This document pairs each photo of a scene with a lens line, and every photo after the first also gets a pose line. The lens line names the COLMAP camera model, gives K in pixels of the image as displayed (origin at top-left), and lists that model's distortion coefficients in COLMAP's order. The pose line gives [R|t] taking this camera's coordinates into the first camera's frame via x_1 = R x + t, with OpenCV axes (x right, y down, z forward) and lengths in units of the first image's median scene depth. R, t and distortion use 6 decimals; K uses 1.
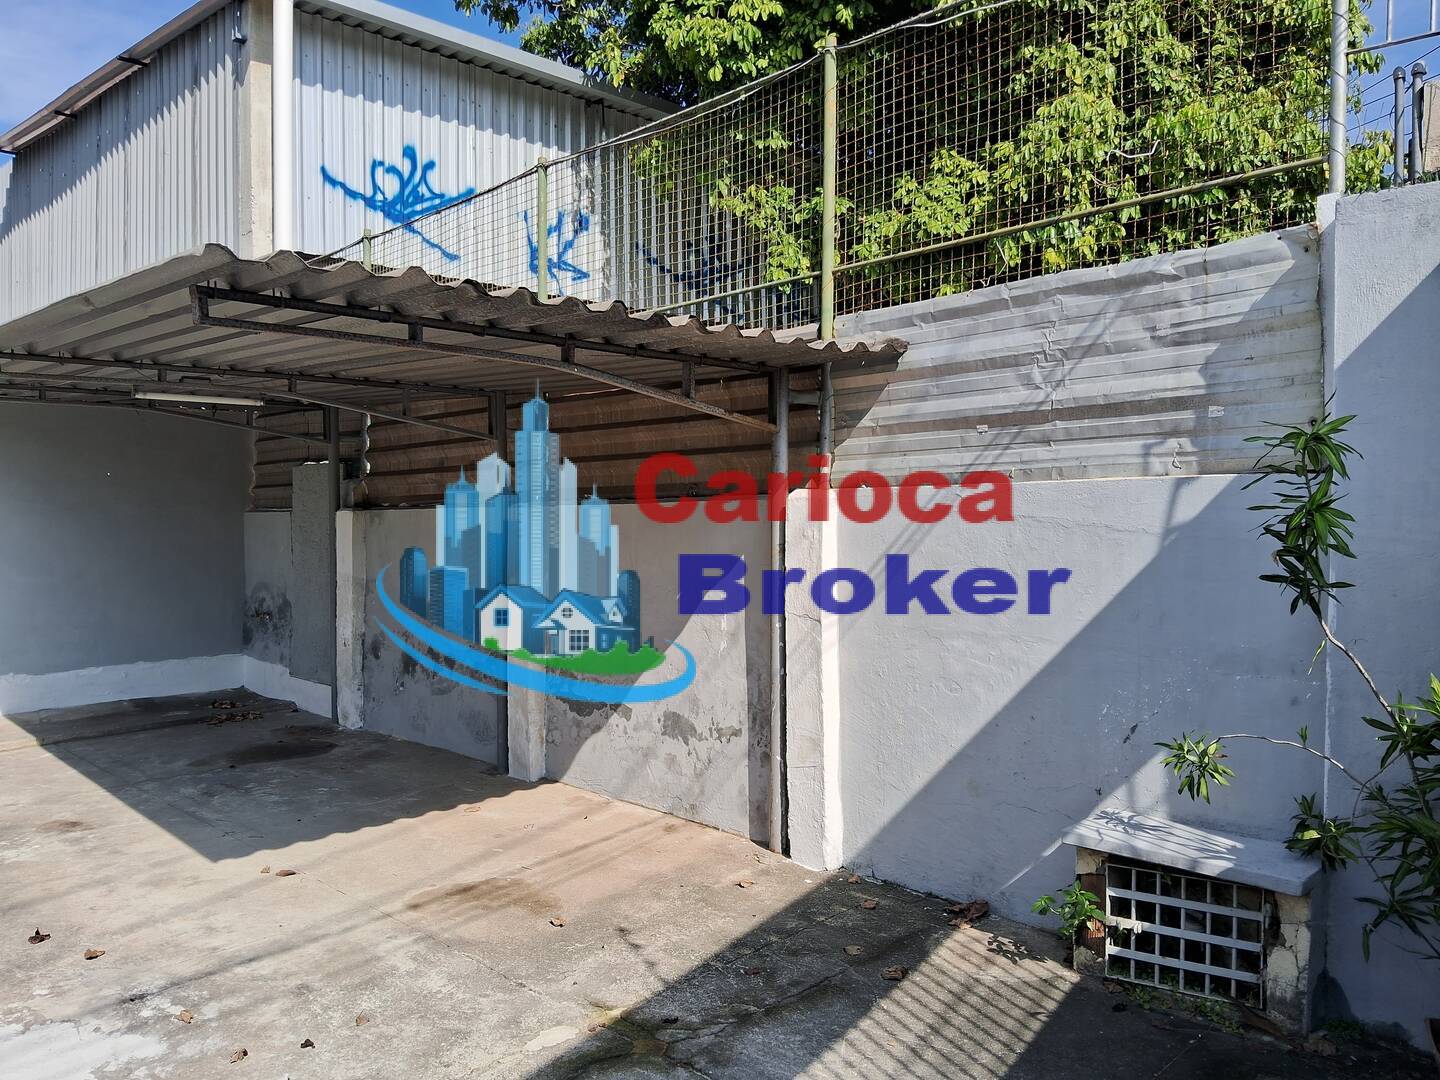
lens RADIAL K [[1133.6, 0, 720.9], [0, 1133.6, 554.4], [0, 0, 1]] dist [0.007862, -0.042995]
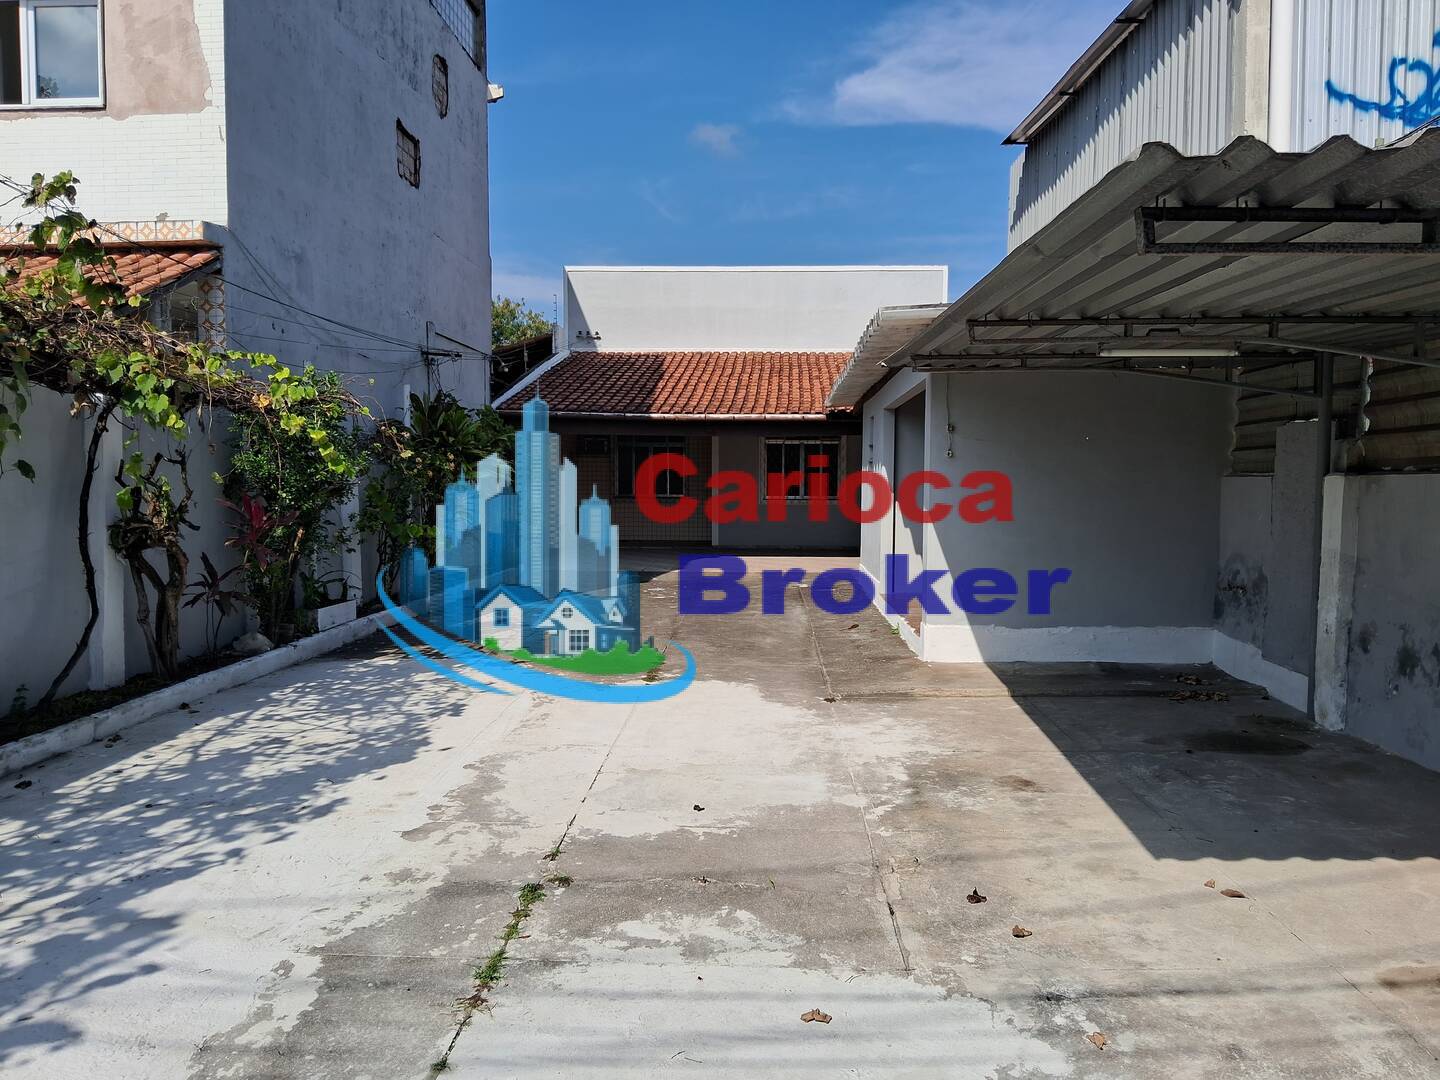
lens RADIAL K [[1133.6, 0, 720.9], [0, 1133.6, 547.4], [0, 0, 1]] dist [0.007862, -0.042995]
pose [[0.679192, 0.051433, -0.732157, -0.024740], [-0.032755, 0.998672, 0.039770, -0.004462], [0.733230, -0.003029, 0.679974, 0.106526]]
